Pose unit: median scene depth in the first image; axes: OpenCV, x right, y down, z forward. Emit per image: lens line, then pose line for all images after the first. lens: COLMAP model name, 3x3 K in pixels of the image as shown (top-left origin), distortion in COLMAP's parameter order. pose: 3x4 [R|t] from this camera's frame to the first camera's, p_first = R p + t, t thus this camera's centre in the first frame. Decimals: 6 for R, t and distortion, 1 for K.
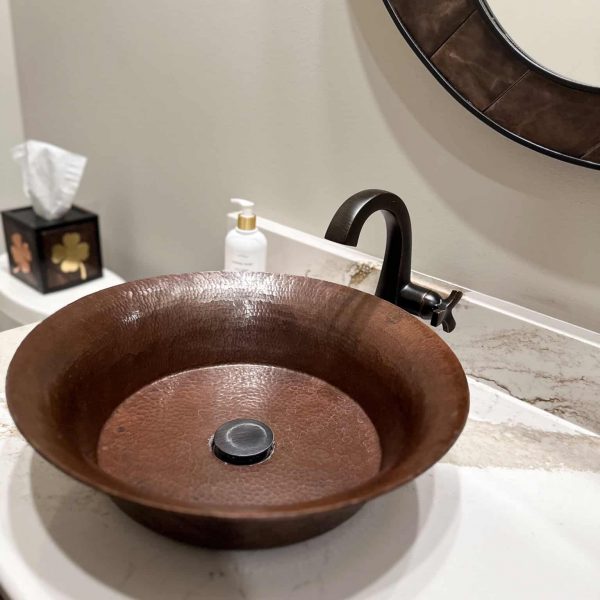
lens RADIAL K [[553.2, 0, 300.0], [0, 553.2, 300.0], [0, 0, 1]] dist [0.124582, -0.242341]
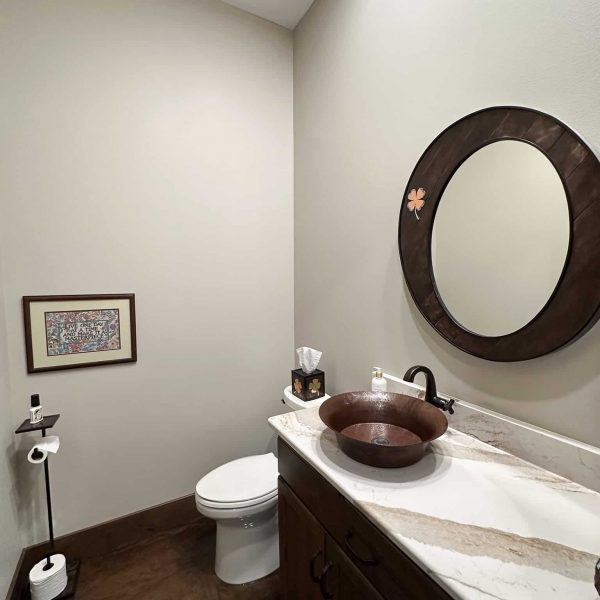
lens RADIAL K [[322.3, 0, 300.0], [0, 322.3, 300.0], [0, 0, 1]] dist [-0.012060, -0.000146]
pose [[0.945539, -0.064290, -0.319096, 0.091356], [-0.054308, 0.935404, -0.349386, 0.125227], [0.320946, 0.347687, 0.880969, -0.913093]]
